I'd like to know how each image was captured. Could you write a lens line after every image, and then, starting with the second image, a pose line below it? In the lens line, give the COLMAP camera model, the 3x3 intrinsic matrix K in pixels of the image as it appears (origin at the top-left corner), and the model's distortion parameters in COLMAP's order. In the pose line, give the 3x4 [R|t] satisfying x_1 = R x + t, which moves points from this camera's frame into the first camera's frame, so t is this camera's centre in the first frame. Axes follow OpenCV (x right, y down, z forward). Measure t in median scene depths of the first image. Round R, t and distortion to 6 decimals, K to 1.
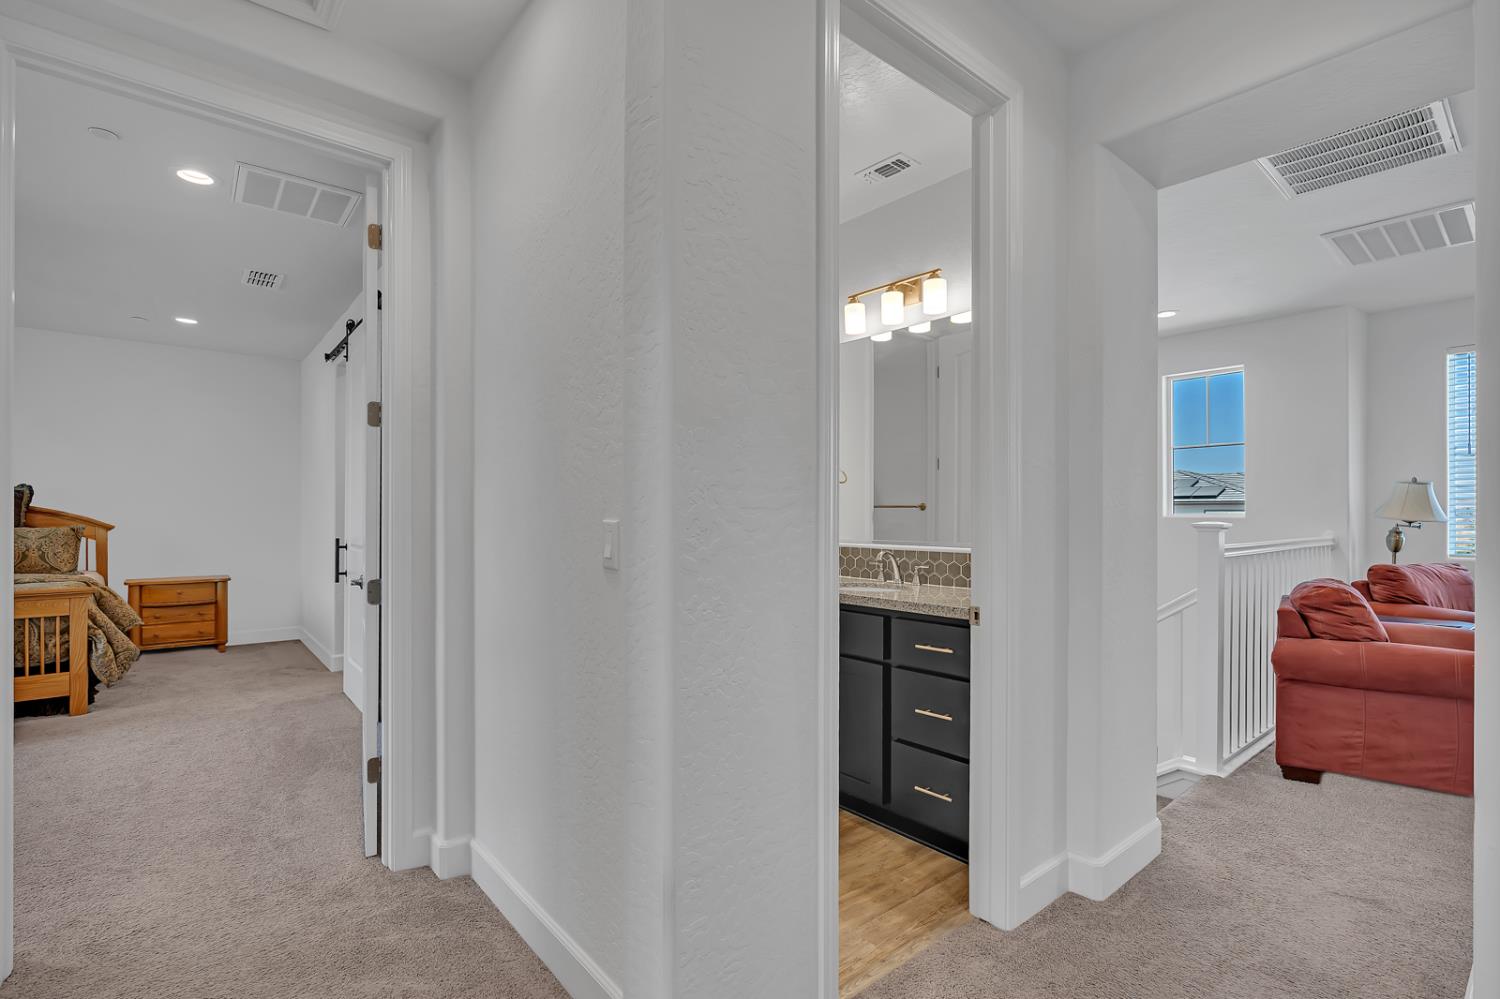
lens RADIAL K [[694.2, 0, 750.0], [0, 694.2, 499.5], [0, 0, 1]] dist [-0.001267, -0.000132]
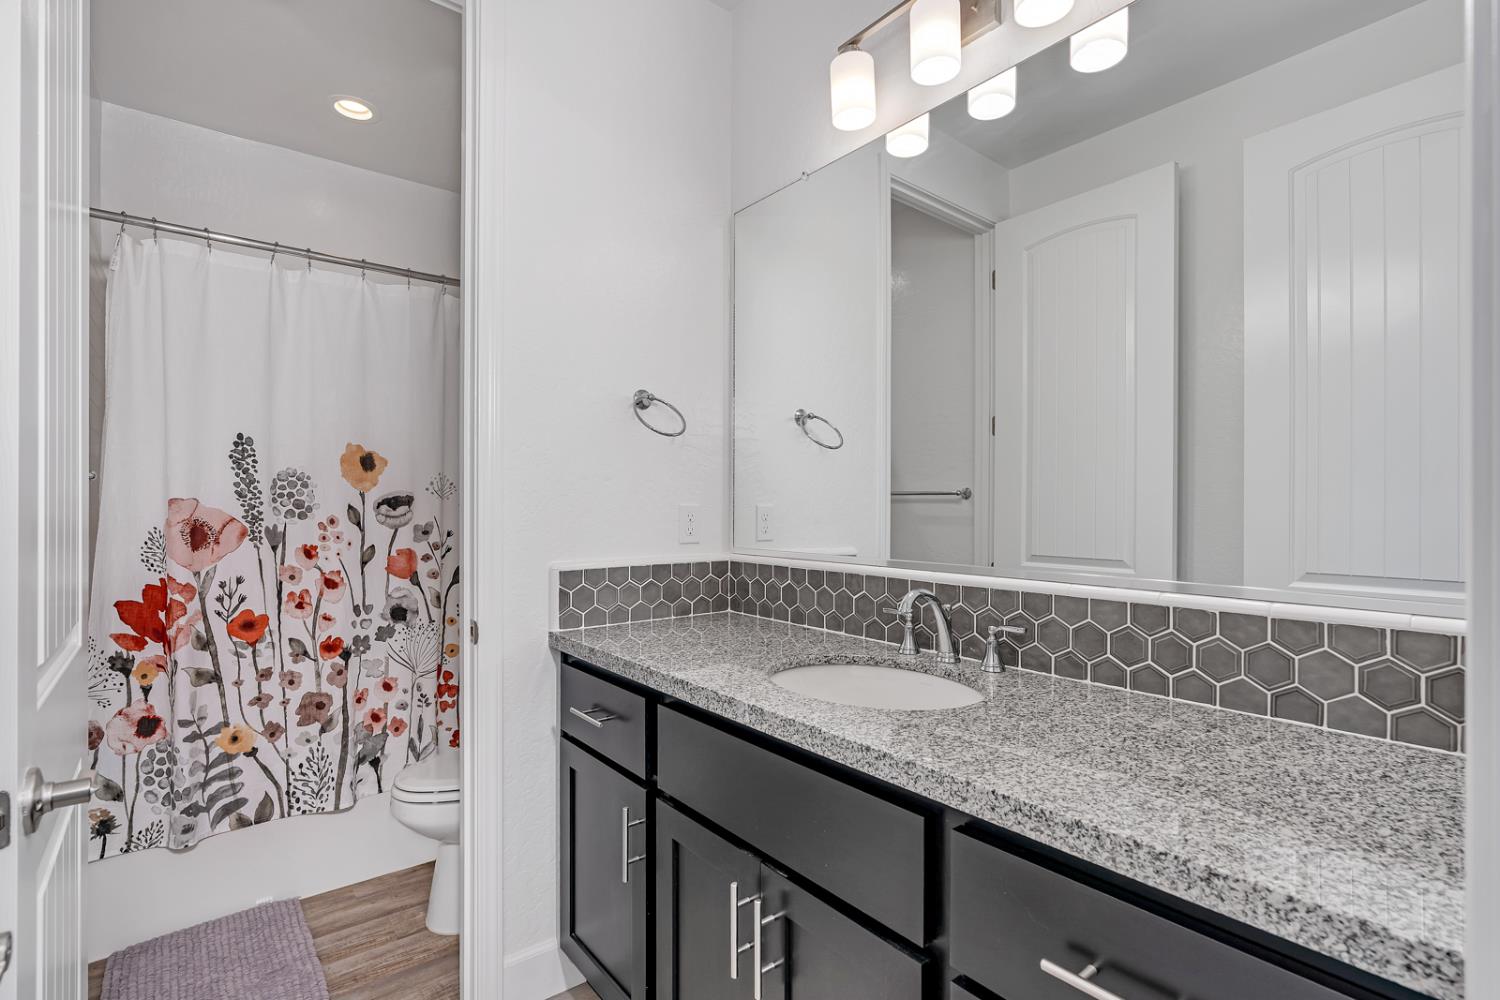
lens RADIAL K [[694.2, 0, 750.0], [0, 694.2, 500.0], [0, 0, 1]] dist [-0.001267, -0.000132]
pose [[0.999810, 0.000210, -0.019509, 0.094330], [0.000077, 0.999892, 0.014685, 0.010633], [0.019510, -0.014684, 0.999702, 0.548954]]
